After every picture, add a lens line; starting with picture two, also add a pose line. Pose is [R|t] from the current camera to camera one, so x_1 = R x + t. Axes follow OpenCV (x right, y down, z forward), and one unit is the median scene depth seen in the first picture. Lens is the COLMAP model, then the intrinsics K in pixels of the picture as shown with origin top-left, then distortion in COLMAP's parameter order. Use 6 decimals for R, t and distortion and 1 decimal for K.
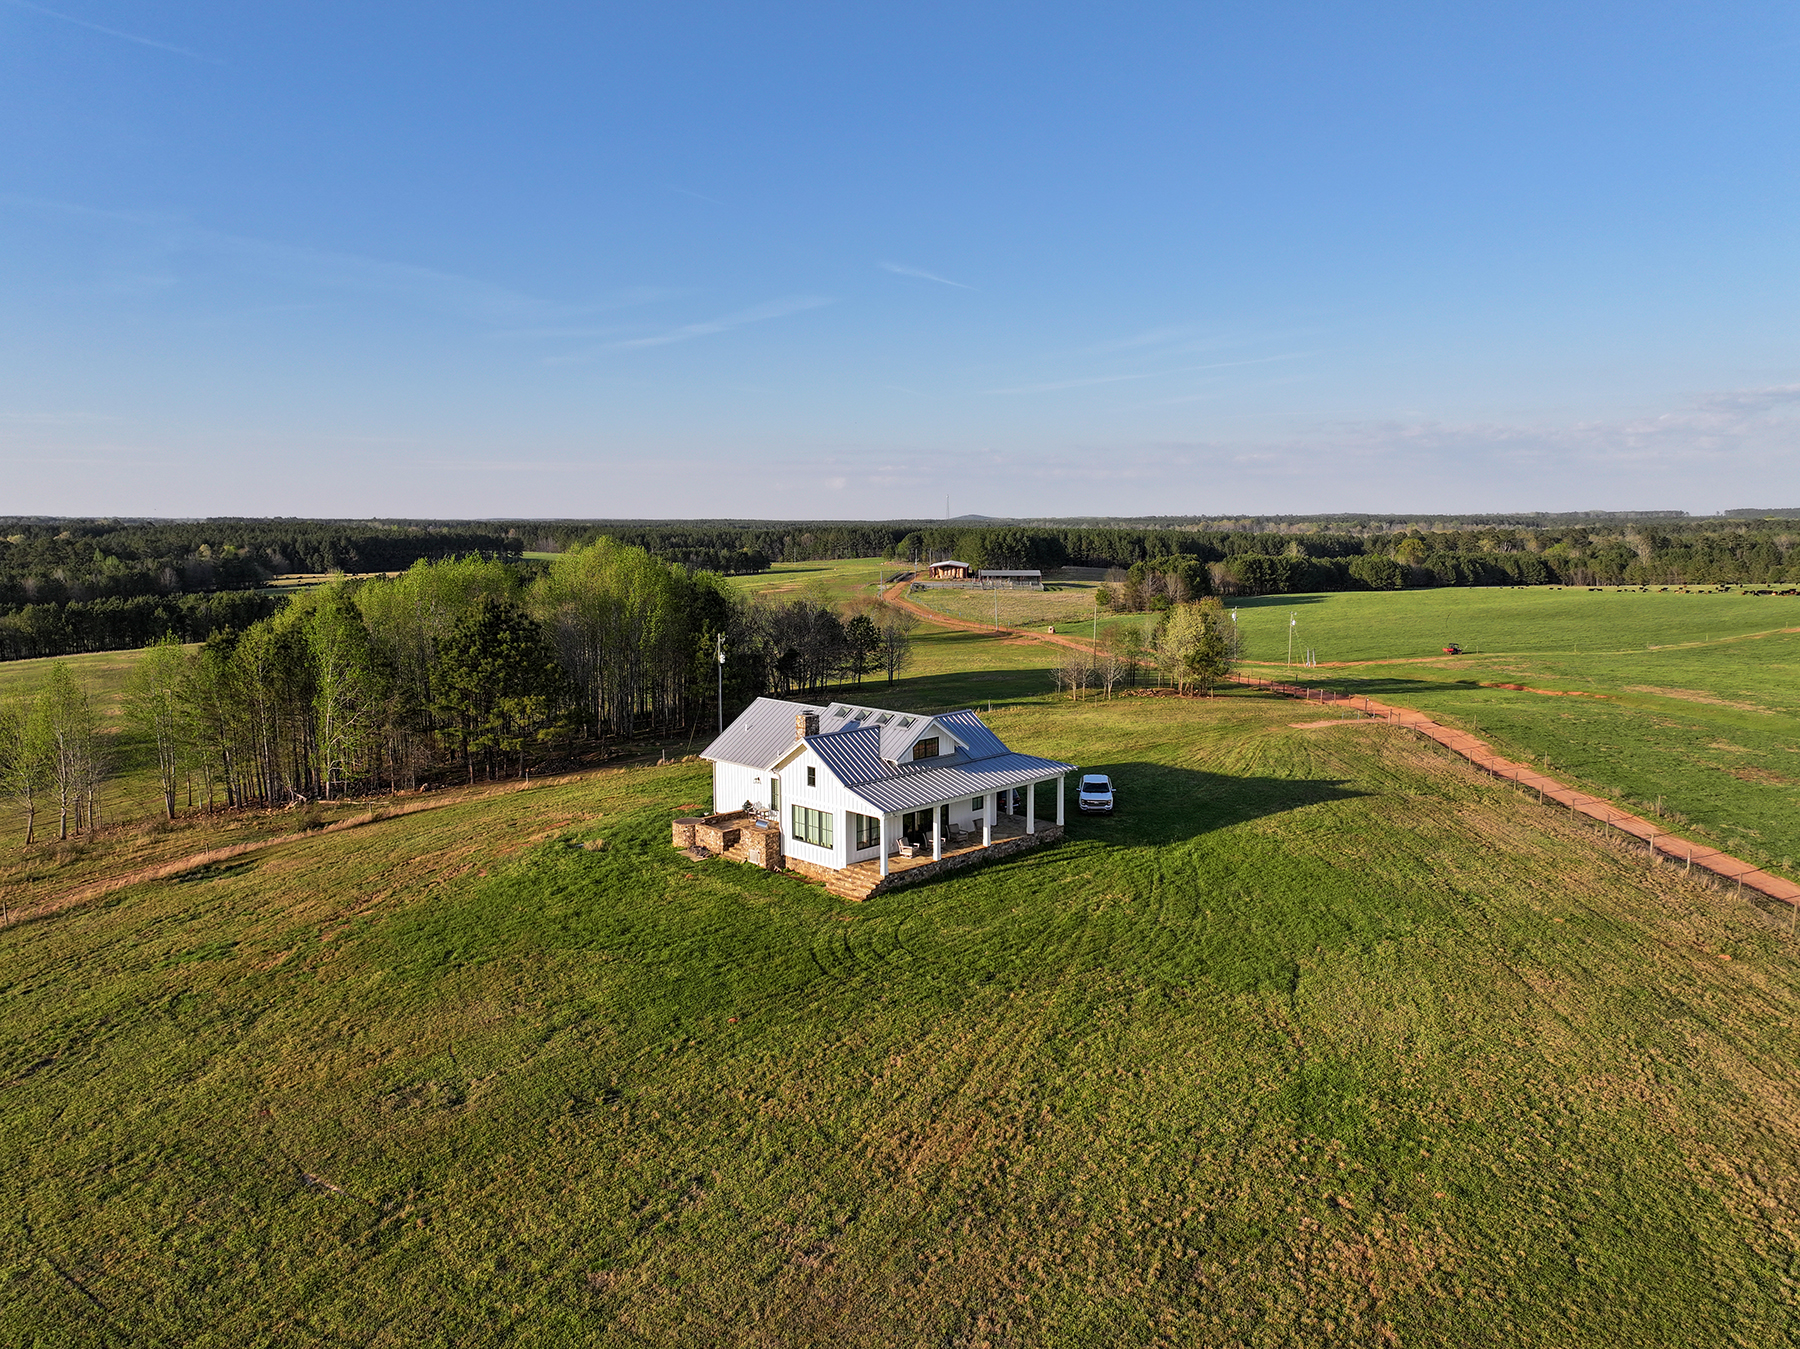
lens RADIAL K [[1276.9, 0, 913.6], [0, 1276.9, 680.0], [0, 0, 1]] dist [-0.002993, 0.011843]
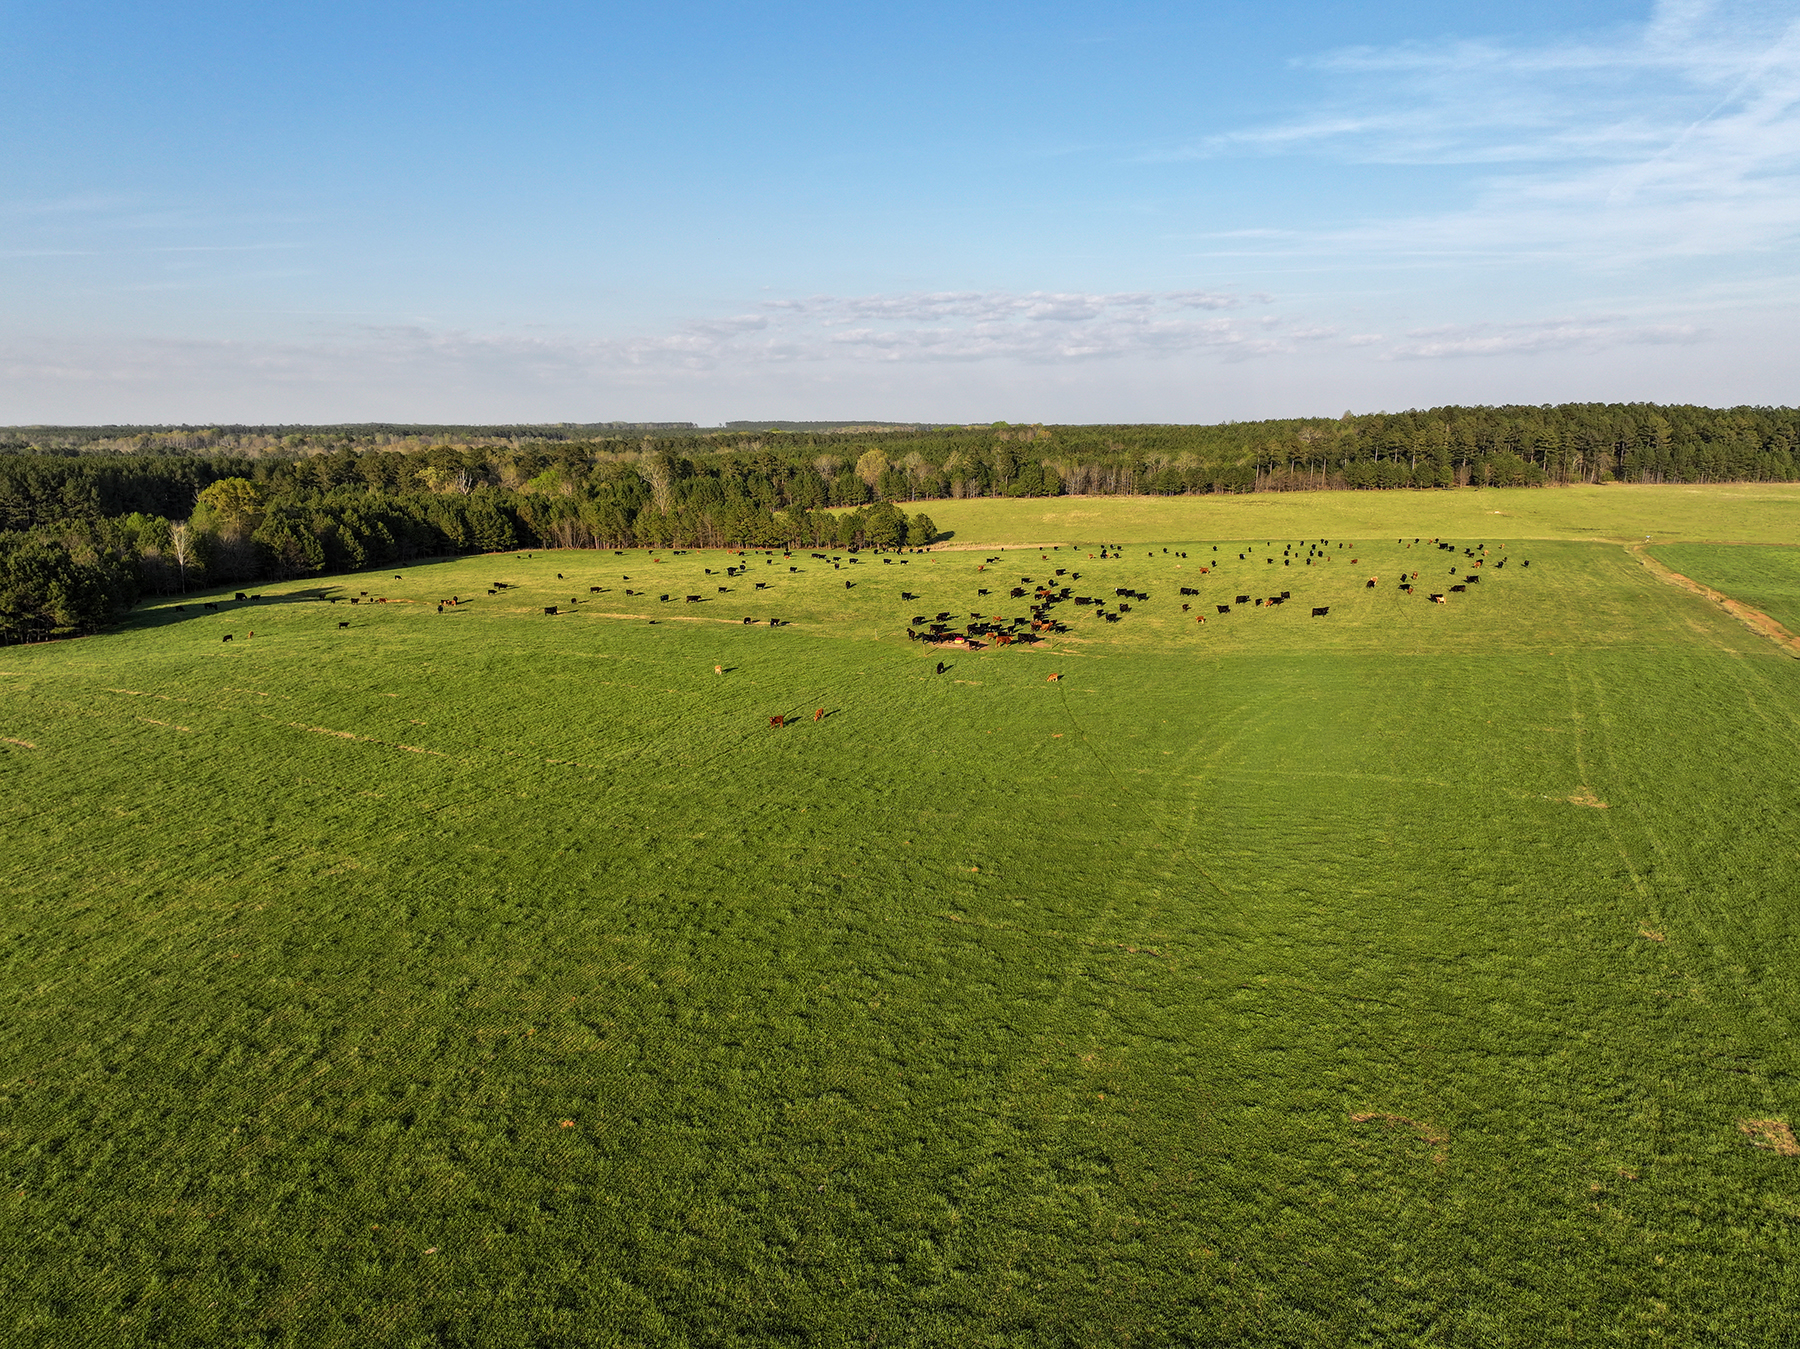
lens RADIAL K [[1276.9, 0, 905.6], [0, 1276.9, 668.5], [0, 0, 1]] dist [-0.002993, 0.011843]
pose [[0.763404, -0.115802, 0.635456, 0.234213], [0.077746, 0.993119, 0.087581, -0.053094], [-0.641225, -0.017455, 0.767154, 0.404257]]
